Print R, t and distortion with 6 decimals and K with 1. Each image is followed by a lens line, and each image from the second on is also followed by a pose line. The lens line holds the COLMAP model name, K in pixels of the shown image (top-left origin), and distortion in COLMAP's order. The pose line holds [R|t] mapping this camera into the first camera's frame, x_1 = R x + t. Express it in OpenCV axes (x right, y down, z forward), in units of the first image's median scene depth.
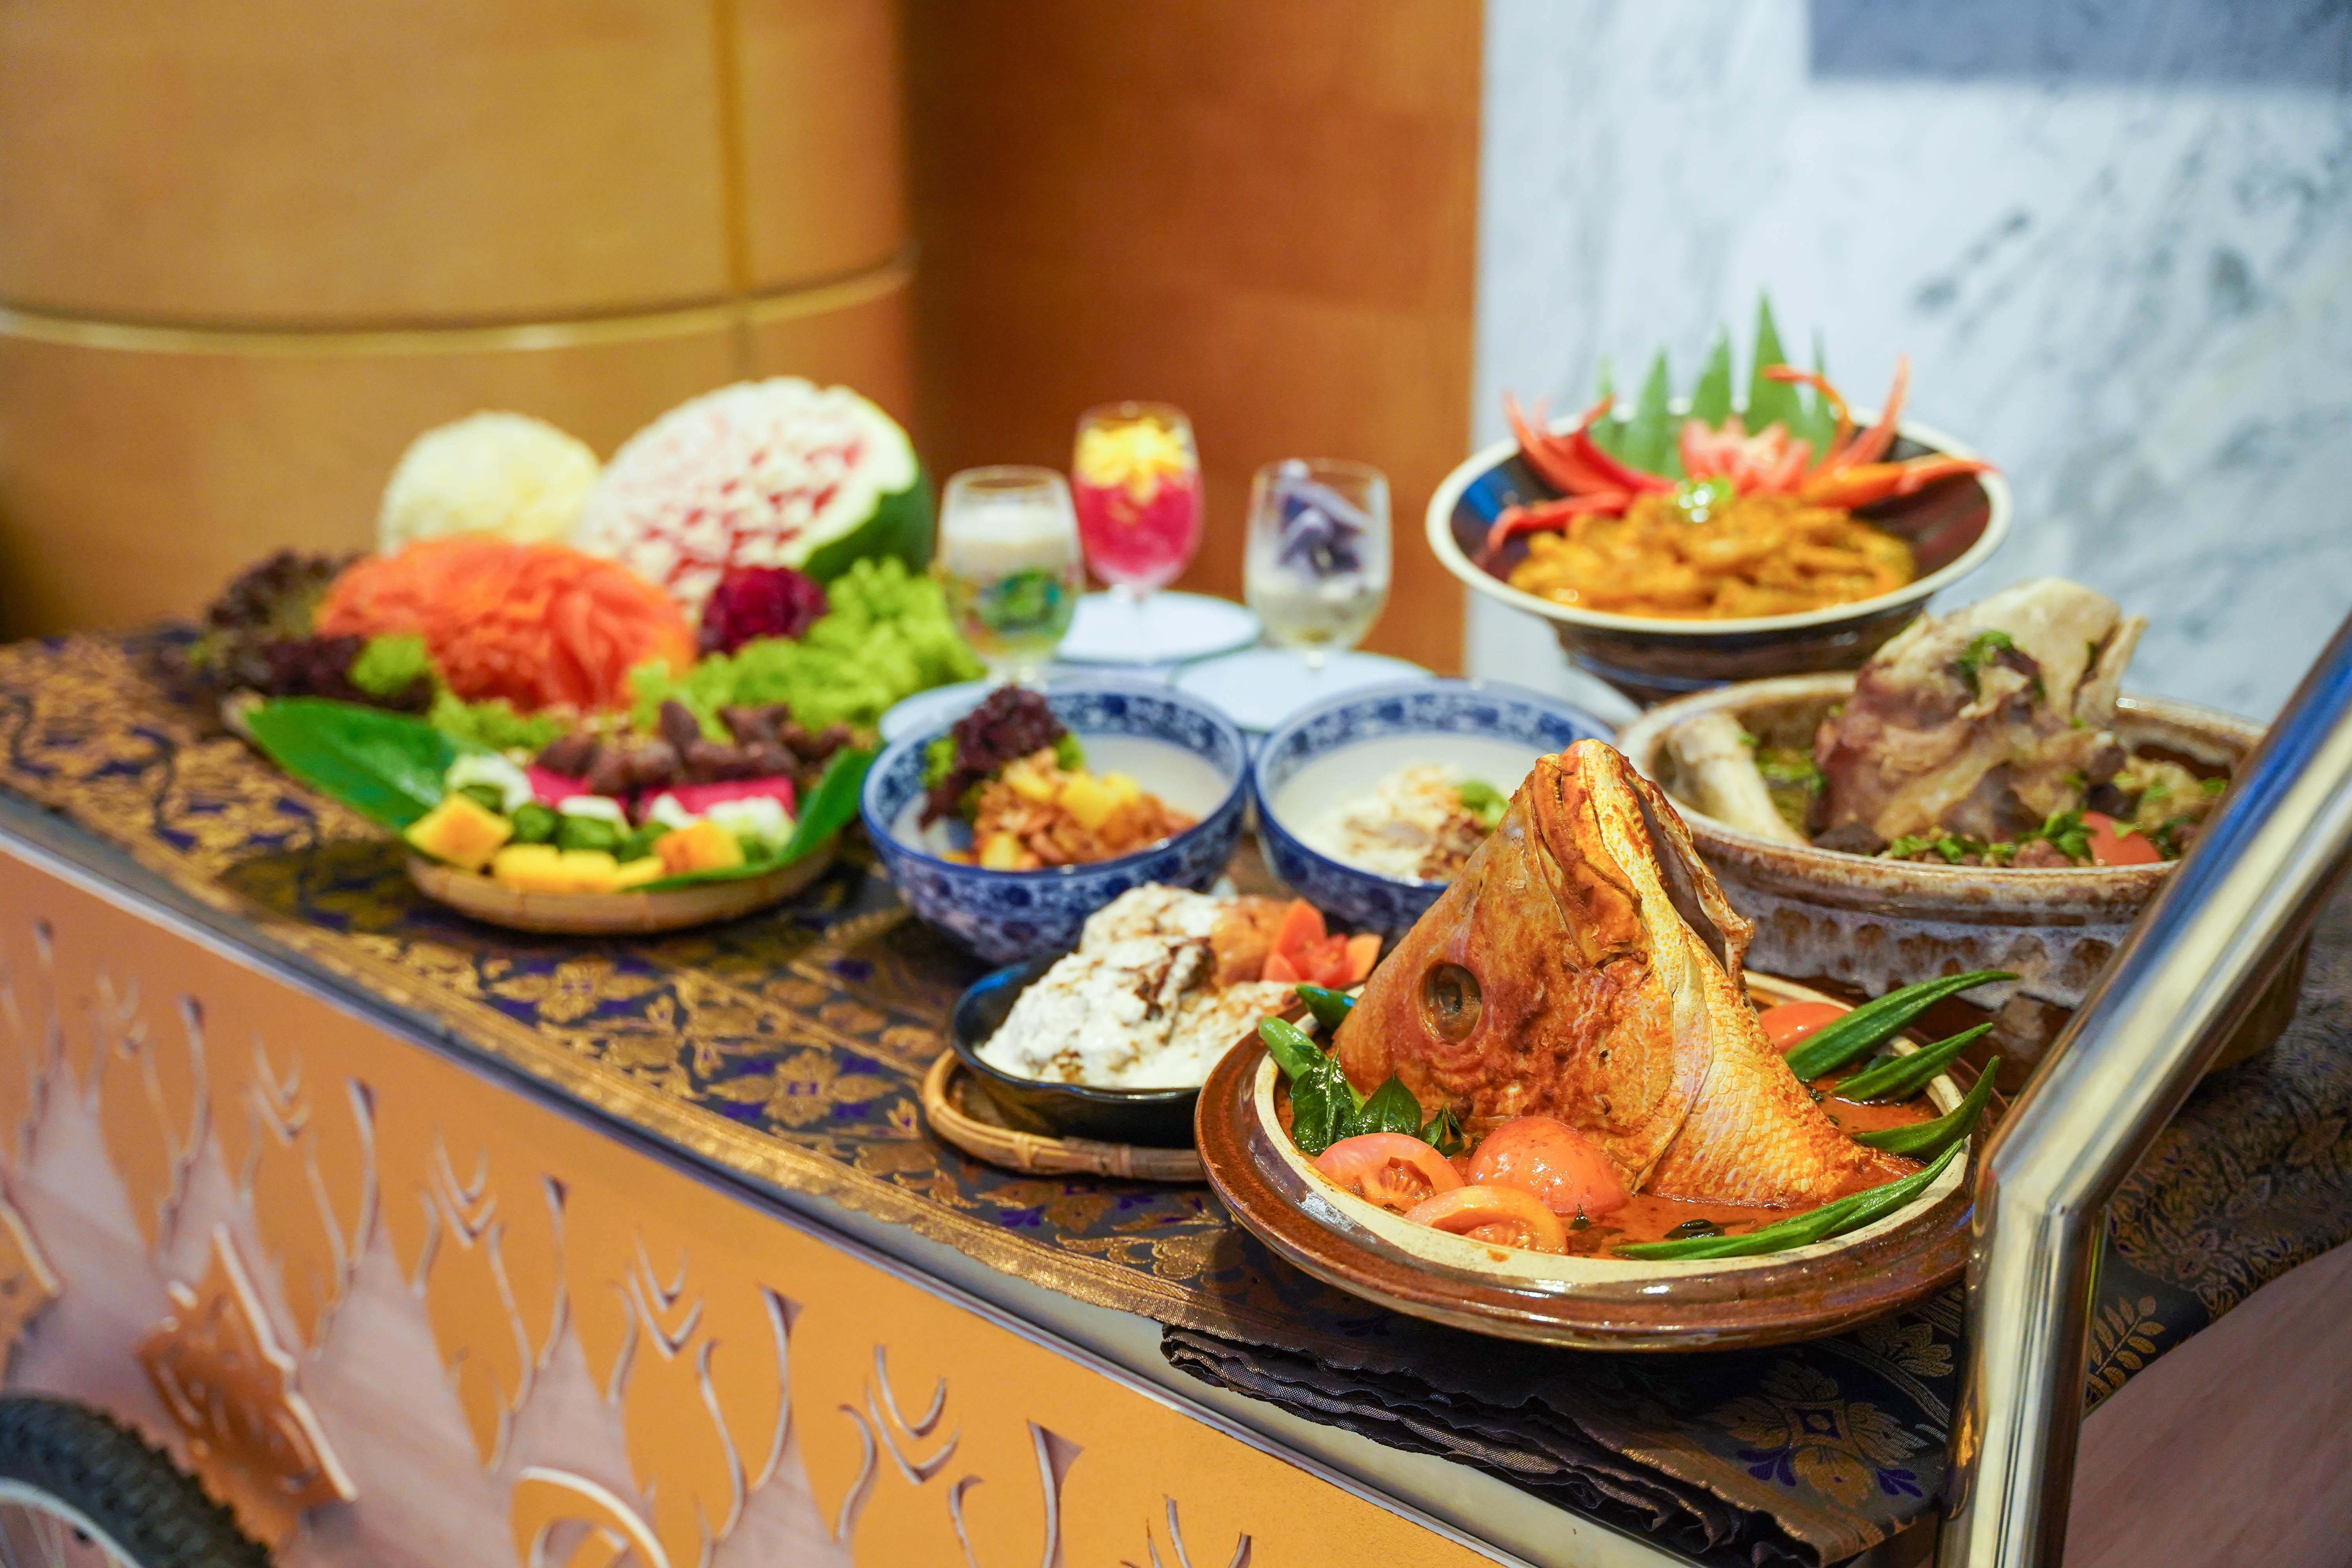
lens RADIAL K [[2833.3, 0, 1177.7], [0, 2833.3, 779.9], [0, 0, 1]] dist [-0.000549, 0.000000]
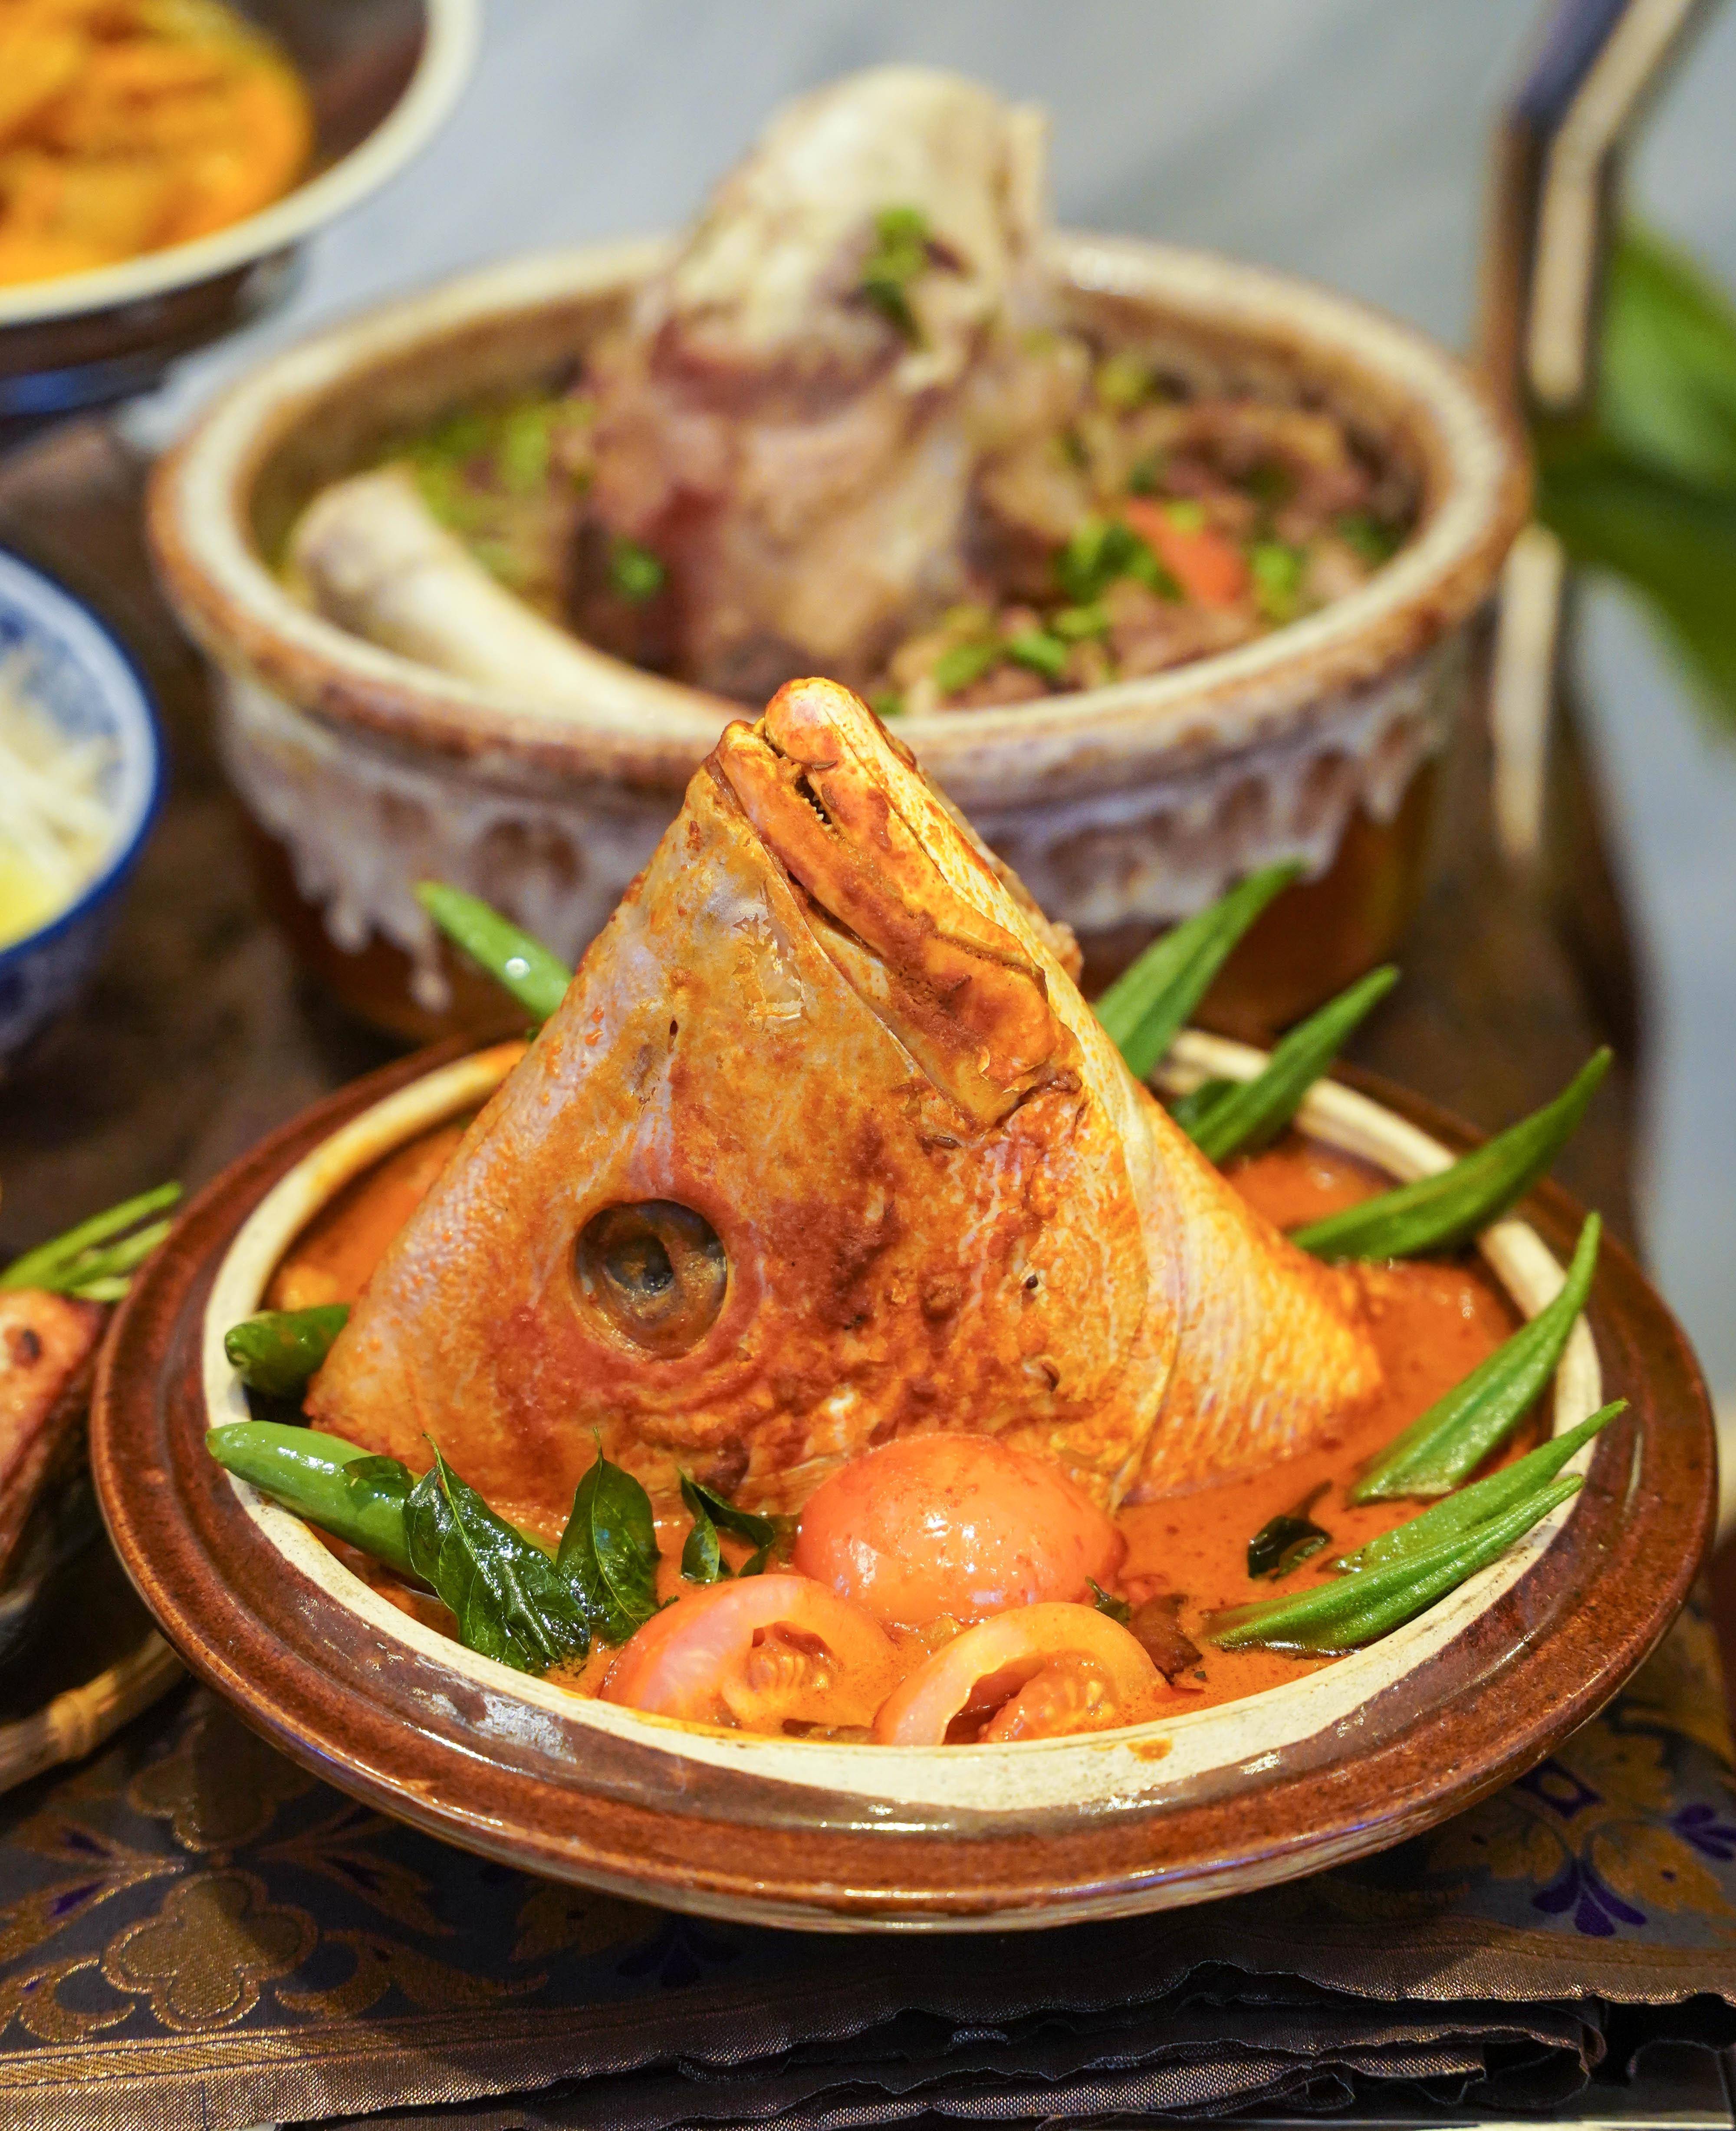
lens RADIAL K [[5366.2, 0, 867.8], [0, 5366.2, 1067.7], [0, 0, 1]] dist [0.032483, 0.000000]
pose [[0.738559, -0.319614, 0.593614, -0.425045], [0.201786, 0.944918, 0.257705, -0.191179], [-0.643283, -0.070547, 0.762372, 0.286927]]
